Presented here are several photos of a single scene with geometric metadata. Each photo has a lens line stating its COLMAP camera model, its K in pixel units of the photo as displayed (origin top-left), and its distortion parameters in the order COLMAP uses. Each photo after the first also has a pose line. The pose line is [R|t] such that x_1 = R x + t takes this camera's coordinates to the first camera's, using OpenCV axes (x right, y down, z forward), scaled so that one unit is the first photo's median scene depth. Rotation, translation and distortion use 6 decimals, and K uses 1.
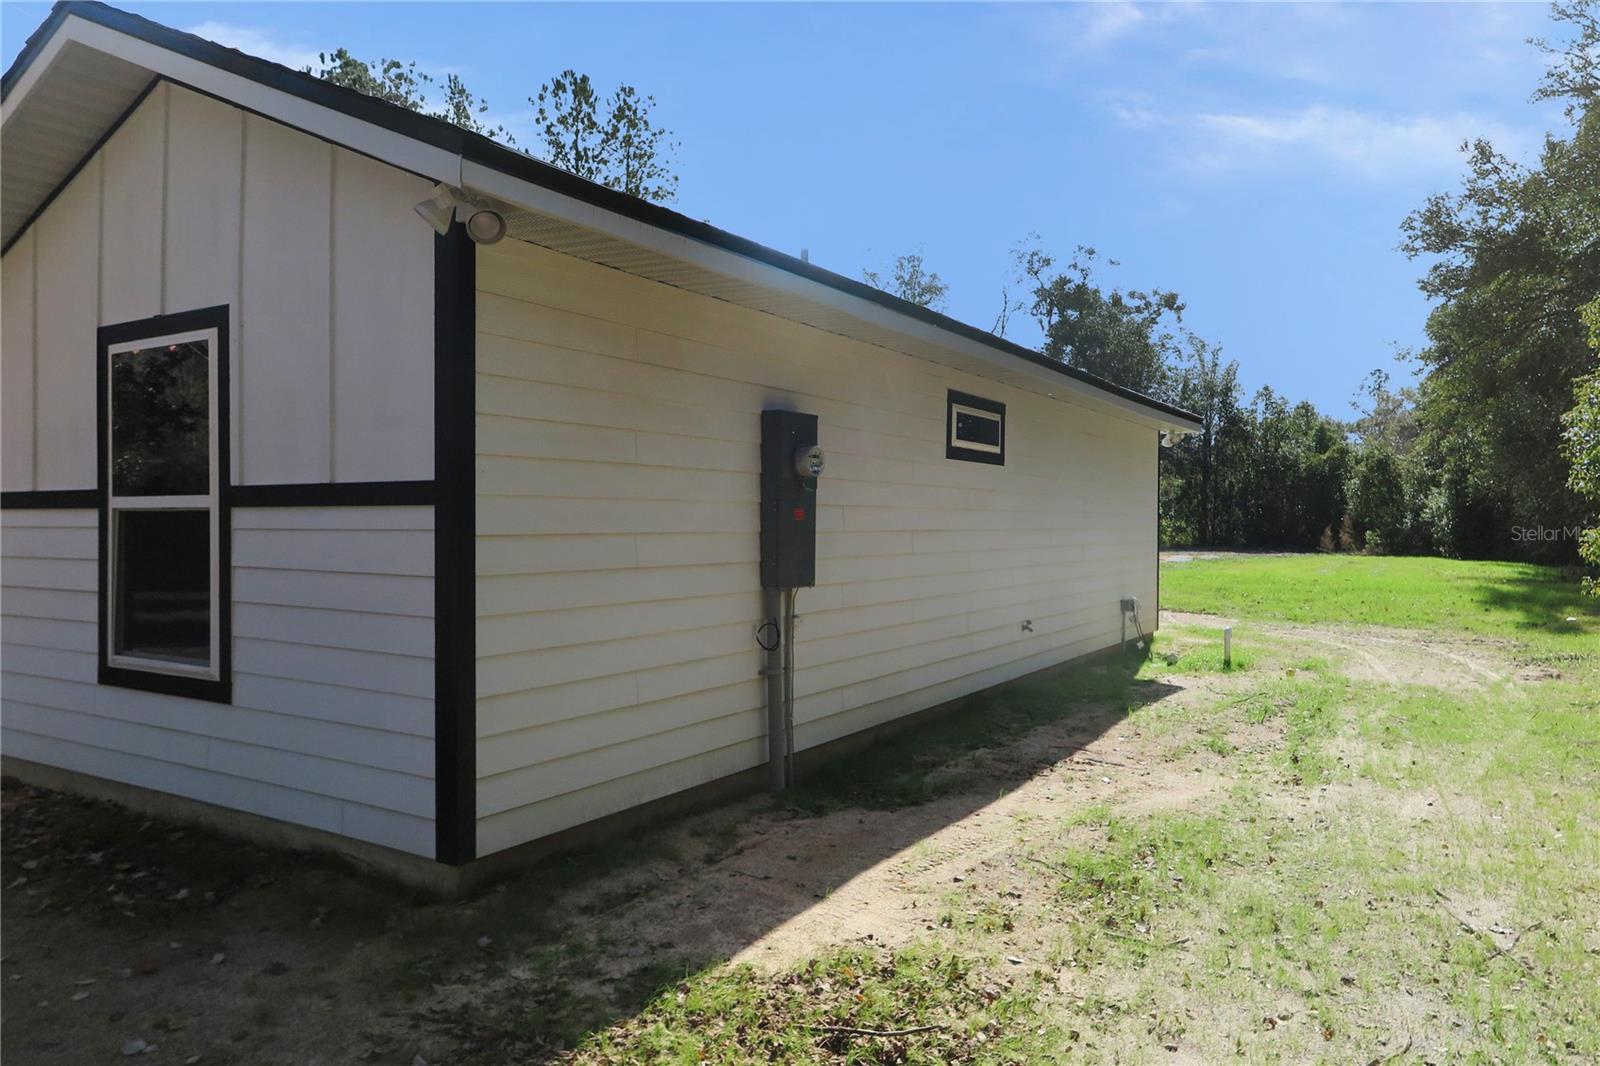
lens RADIAL K [[1113.0, 0, 803.9], [0, 1113.0, 522.3], [0, 0, 1]] dist [-0.003793, -0.003769]
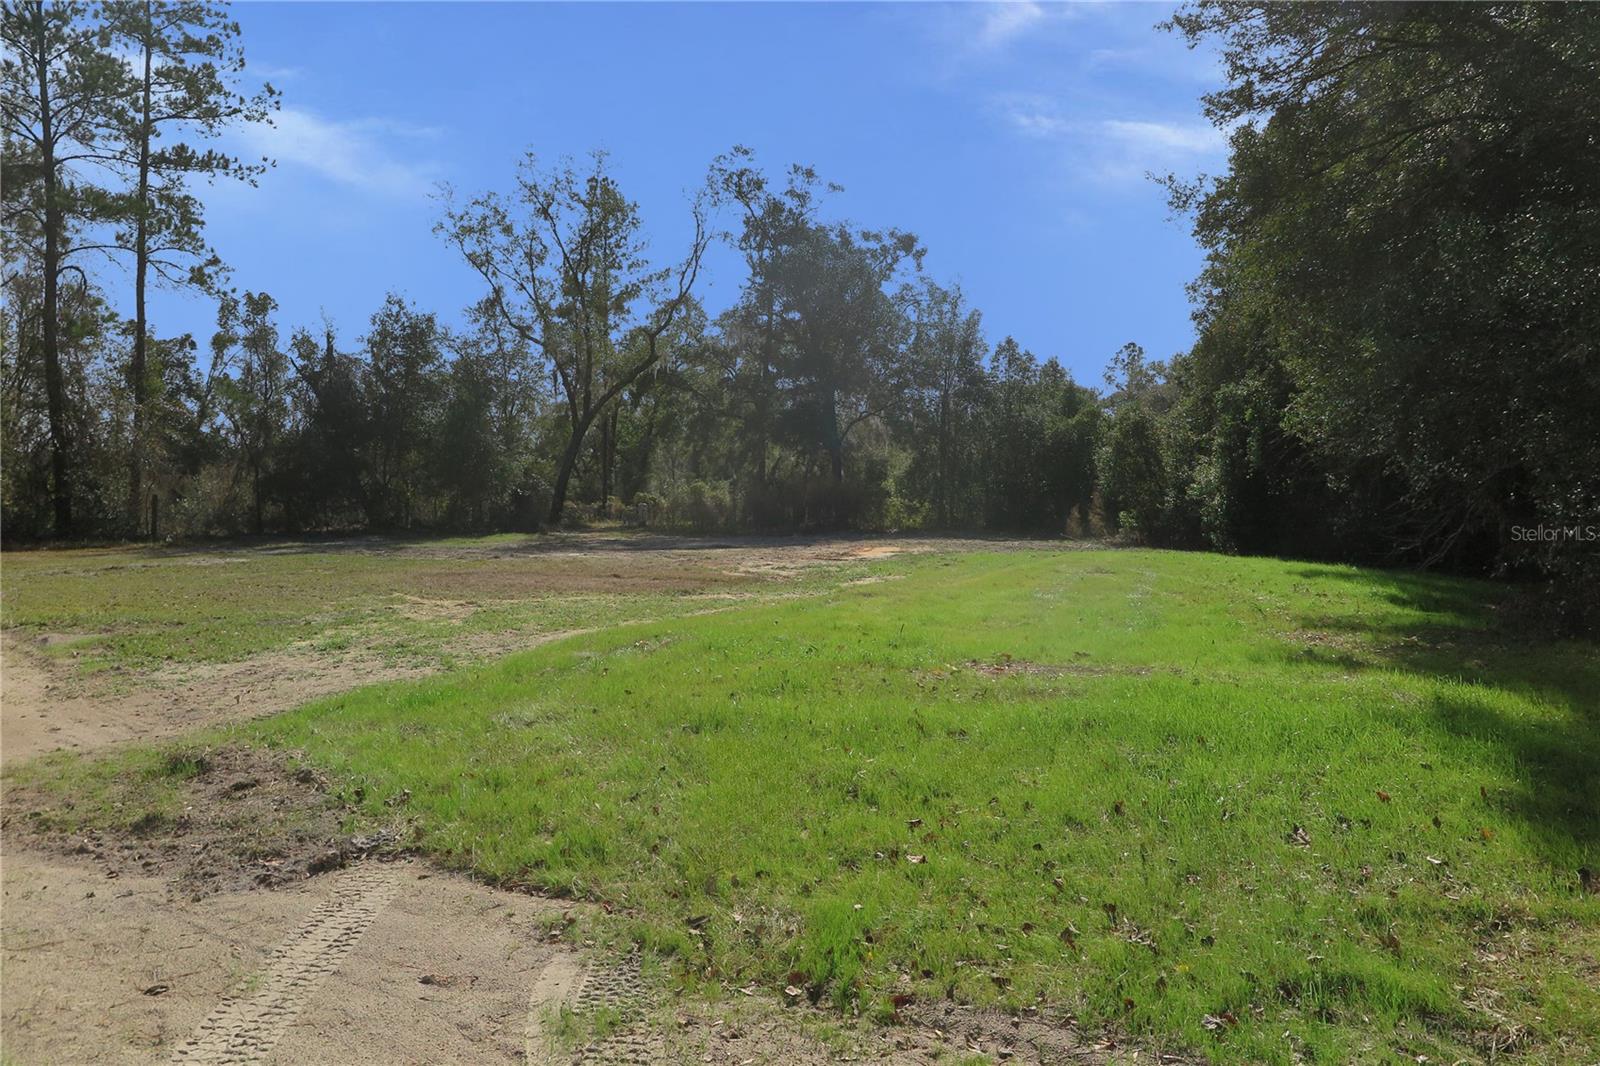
lens RADIAL K [[1113.0, 0, 803.9], [0, 1113.0, 522.3], [0, 0, 1]] dist [-0.003793, -0.003769]
pose [[0.981663, -0.009503, 0.190385, 0.098475], [0.005890, 0.999792, 0.019531, -0.001305], [-0.190531, -0.018052, 0.981515, 0.194941]]
